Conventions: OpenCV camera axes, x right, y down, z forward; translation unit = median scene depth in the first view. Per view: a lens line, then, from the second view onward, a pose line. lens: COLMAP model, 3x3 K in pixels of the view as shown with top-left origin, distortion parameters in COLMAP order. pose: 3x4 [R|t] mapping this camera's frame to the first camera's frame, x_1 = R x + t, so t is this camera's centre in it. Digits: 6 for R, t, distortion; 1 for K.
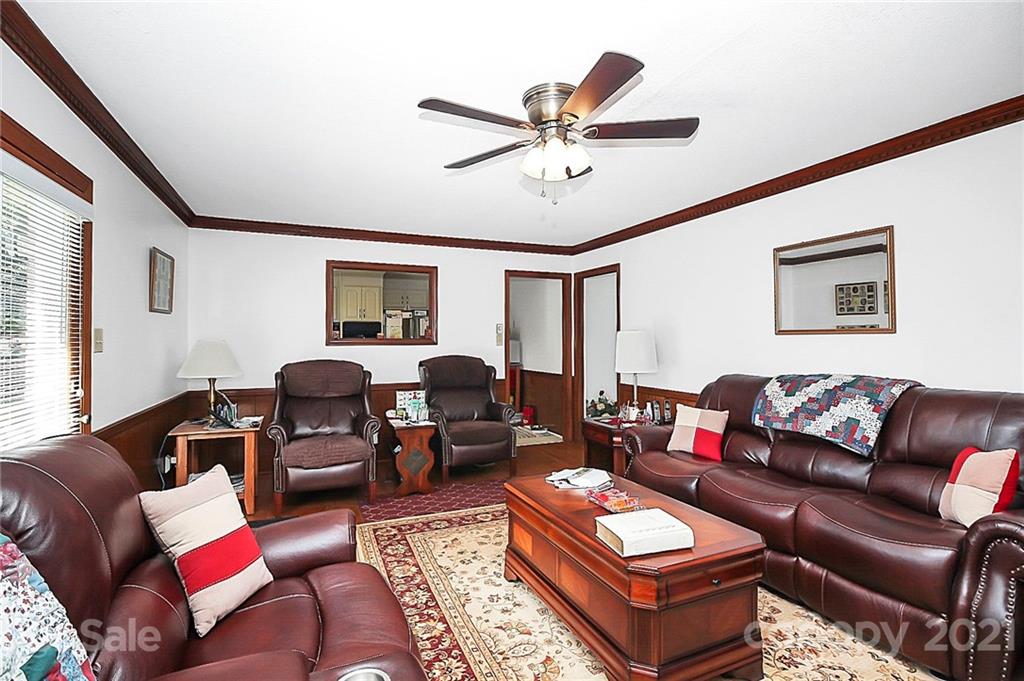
lens RADIAL K [[492.6, 0, 522.5], [0, 492.6, 334.7], [0, 0, 1]] dist [-0.010769, 0.001201]
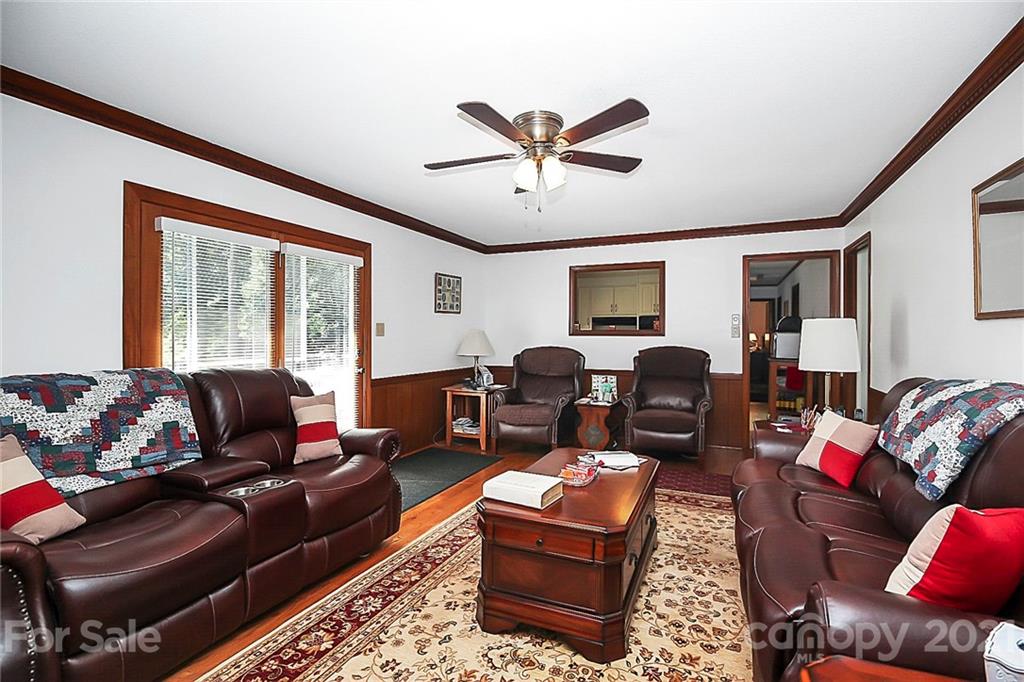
lens RADIAL K [[492.6, 0, 519.1], [0, 492.6, 339.5], [0, 0, 1]] dist [-0.010769, 0.001201]
pose [[0.668199, 0.012593, -0.743876, 0.496793], [0.000471, 0.999849, 0.017349, 0.011486], [0.743982, -0.011943, 0.668093, 0.094316]]
